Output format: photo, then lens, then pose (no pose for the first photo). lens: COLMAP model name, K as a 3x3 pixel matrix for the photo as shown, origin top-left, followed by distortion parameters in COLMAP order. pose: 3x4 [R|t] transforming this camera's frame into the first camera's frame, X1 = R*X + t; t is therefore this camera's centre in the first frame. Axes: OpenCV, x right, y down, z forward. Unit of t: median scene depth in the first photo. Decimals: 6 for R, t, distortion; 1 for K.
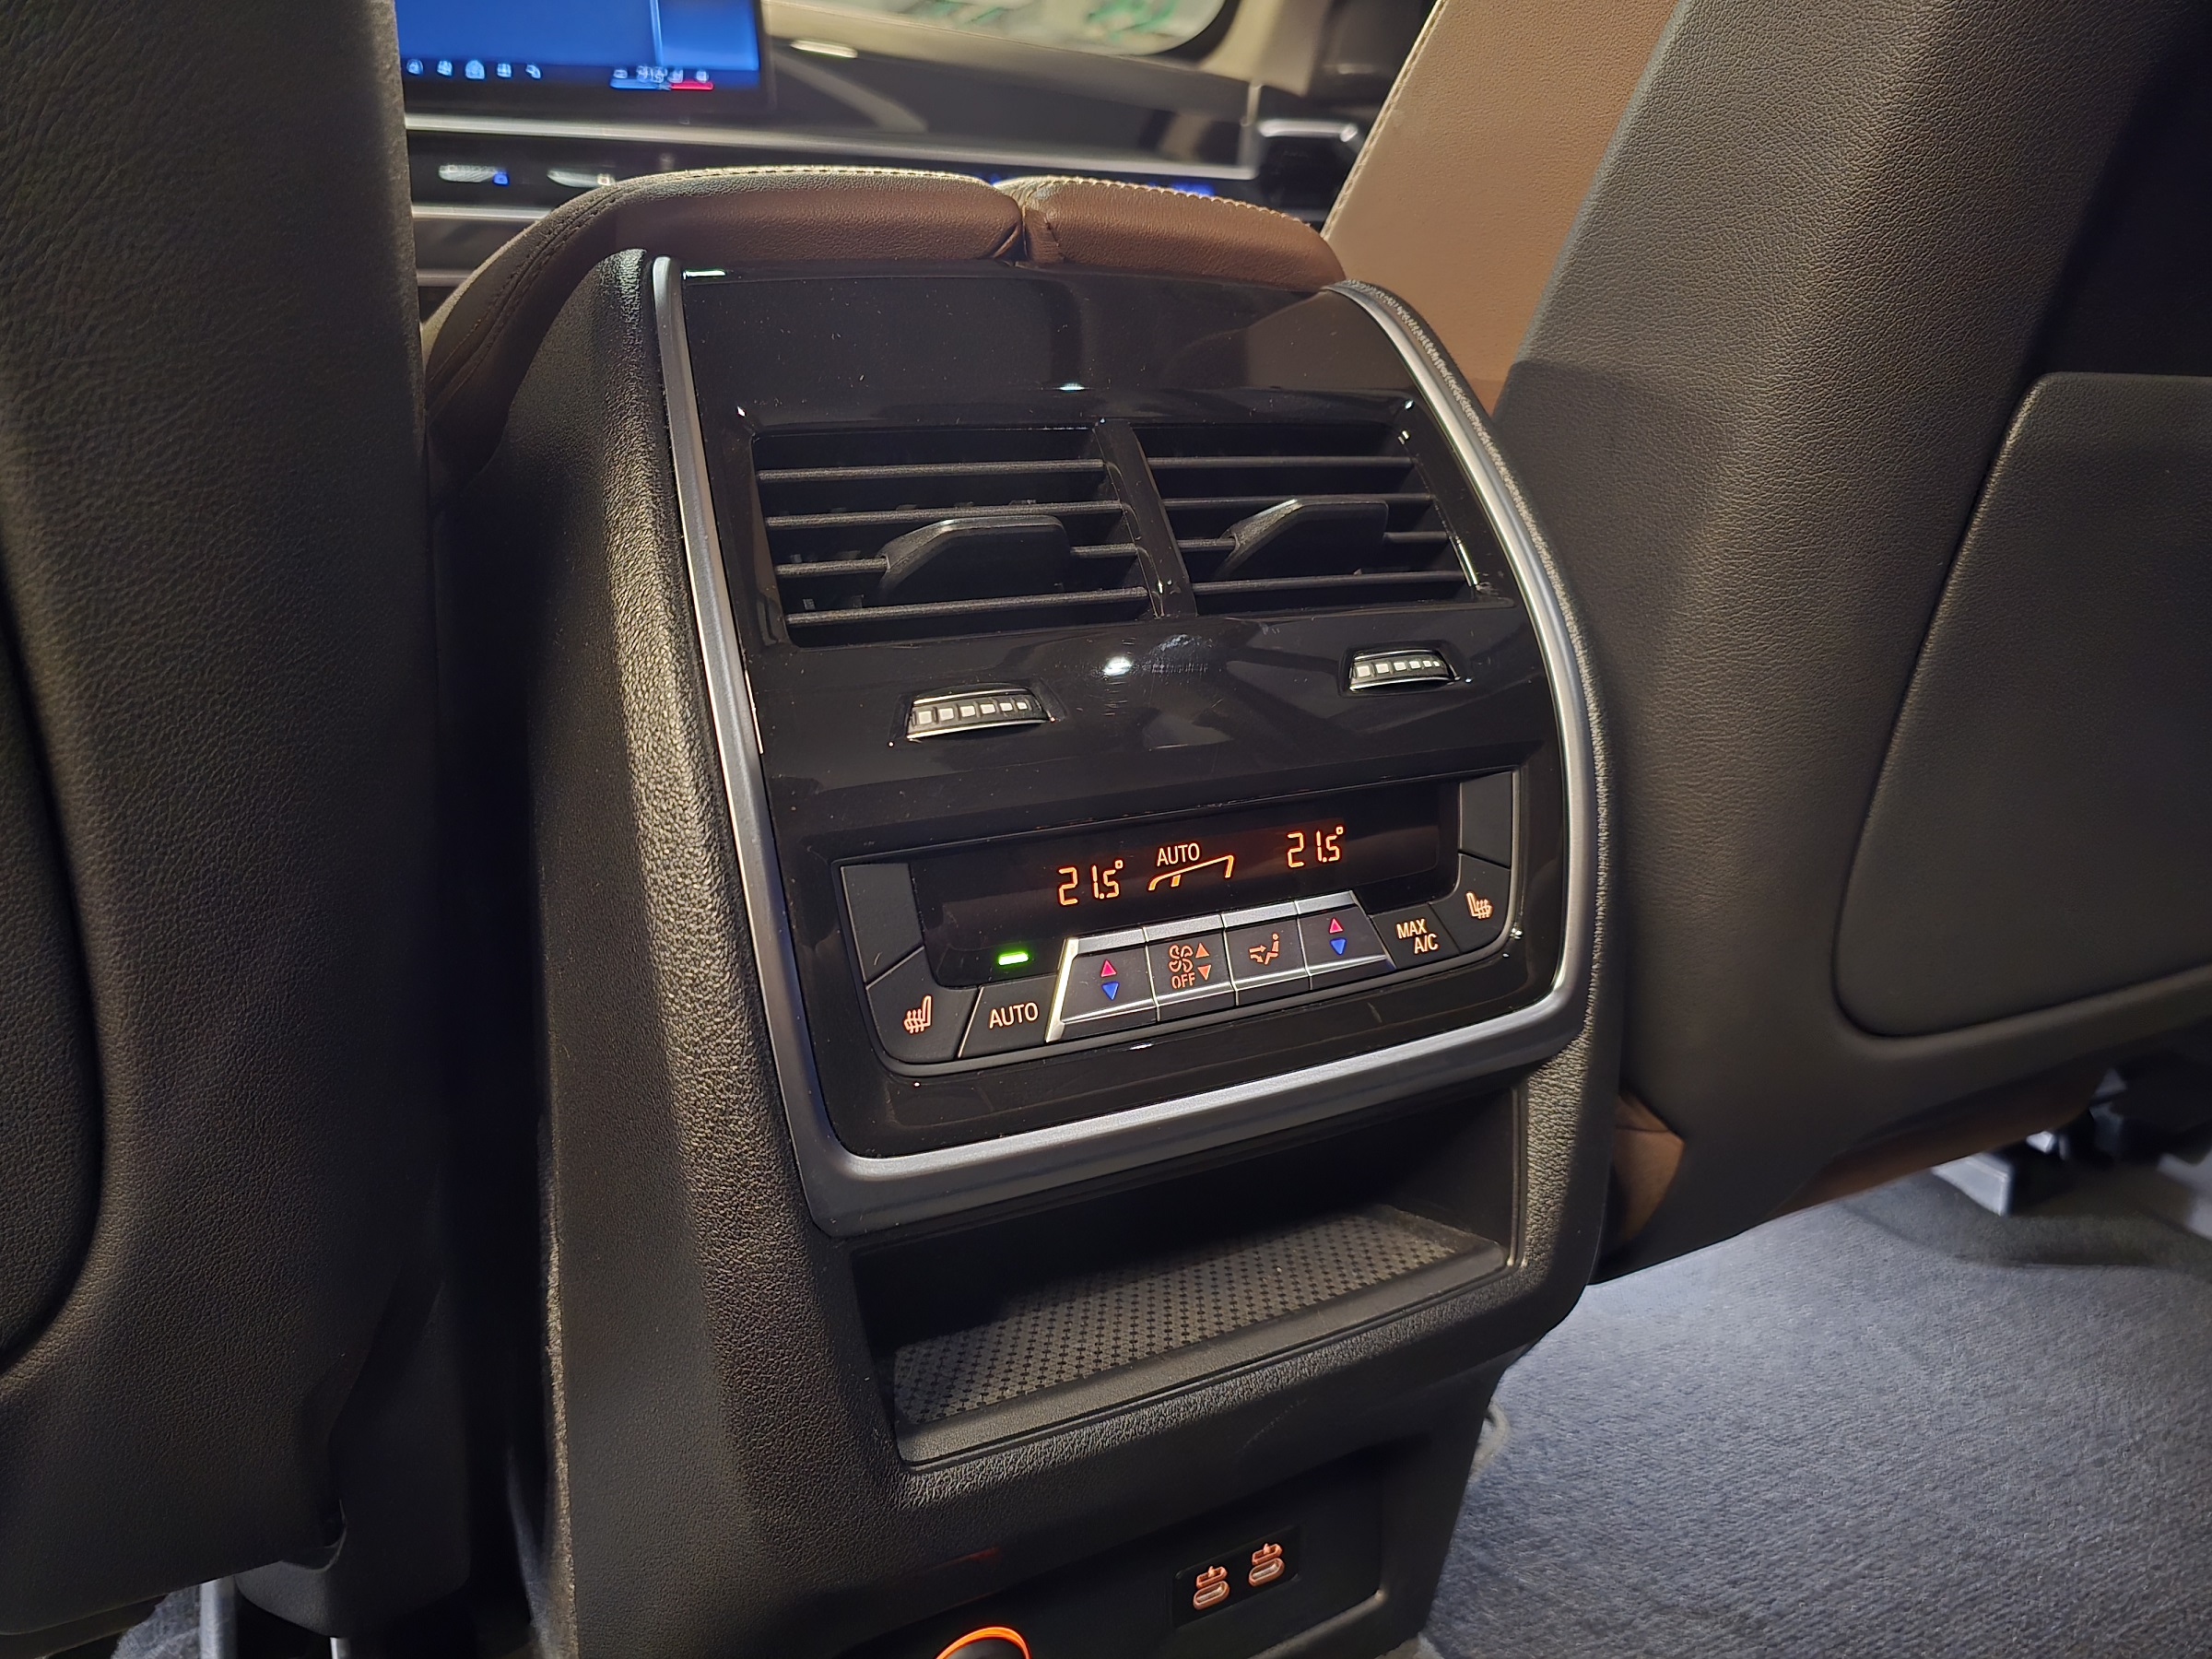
lens RADIAL K [[1482.7, 0, 1106.8], [0, 1482.7, 814.2], [0, 0, 1]] dist [0.023663, -0.004732]
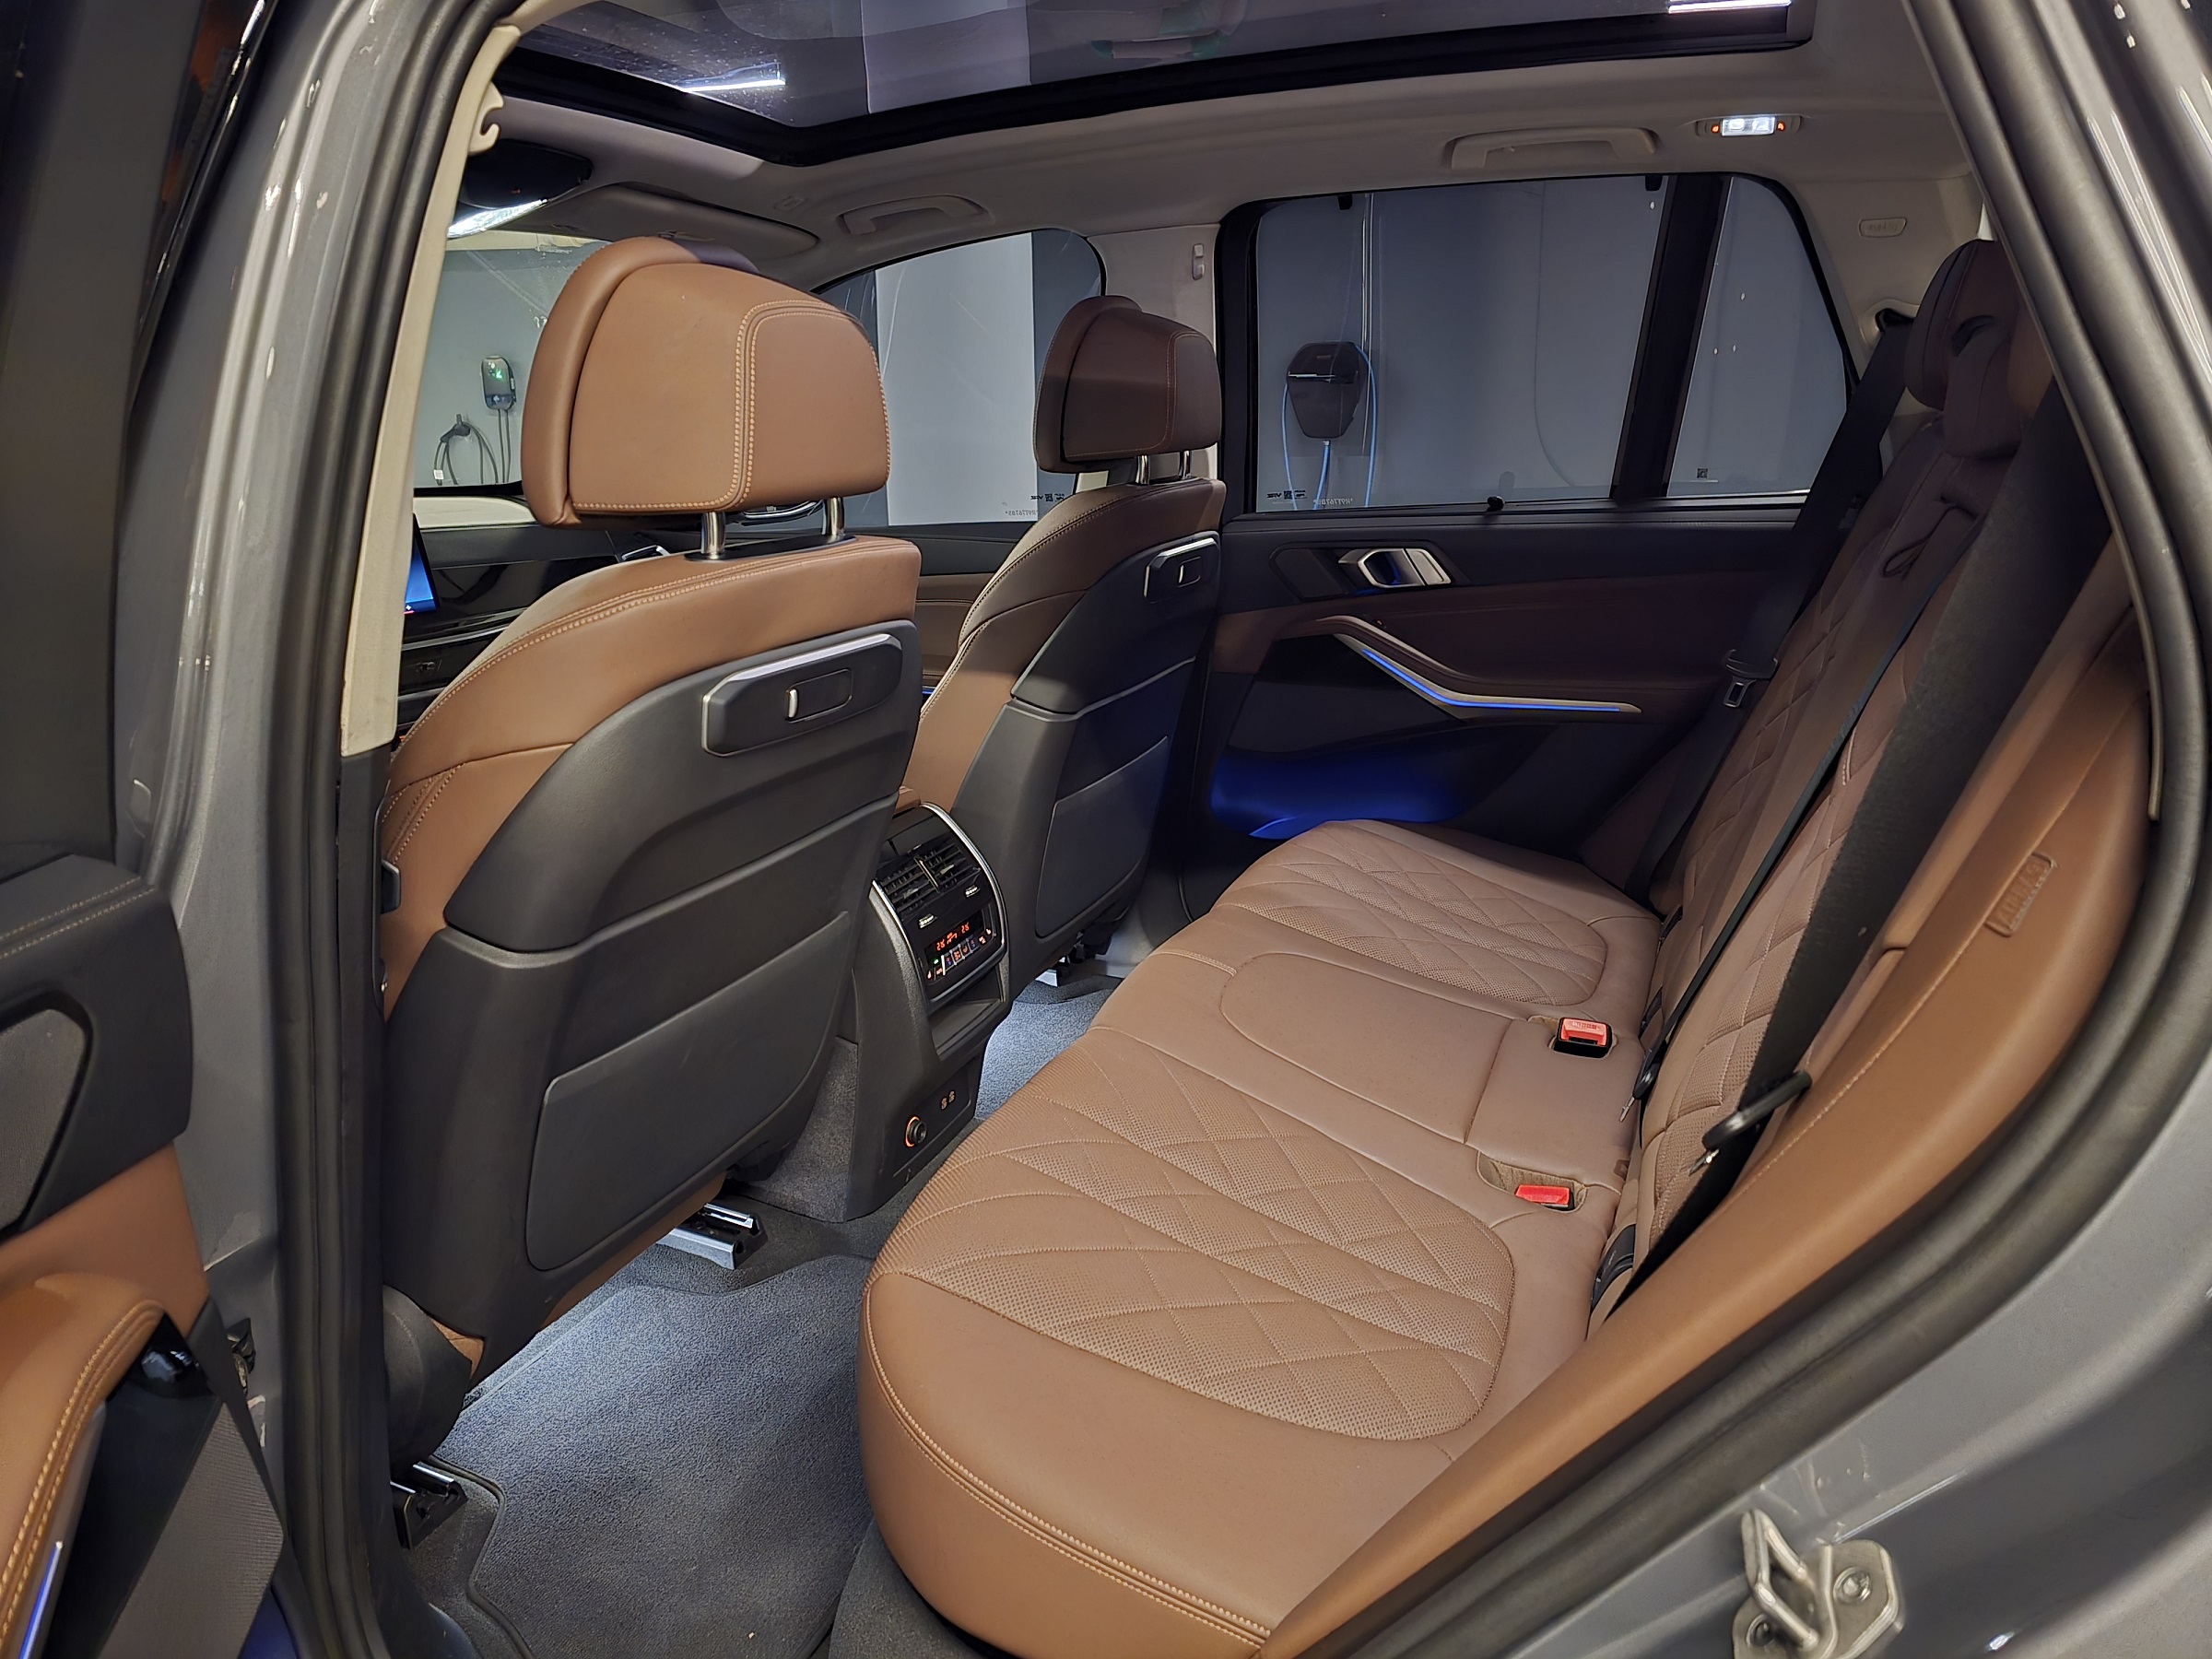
lens RADIAL K [[1482.7, 0, 1107.8], [0, 1482.7, 829.6], [0, 0, 1]] dist [0.023663, -0.004732]
pose [[0.773166, -0.190722, 0.604846, -1.883643], [0.170867, 0.981088, 0.090942, -0.519035], [-0.610752, 0.033035, 0.791132, -2.518323]]
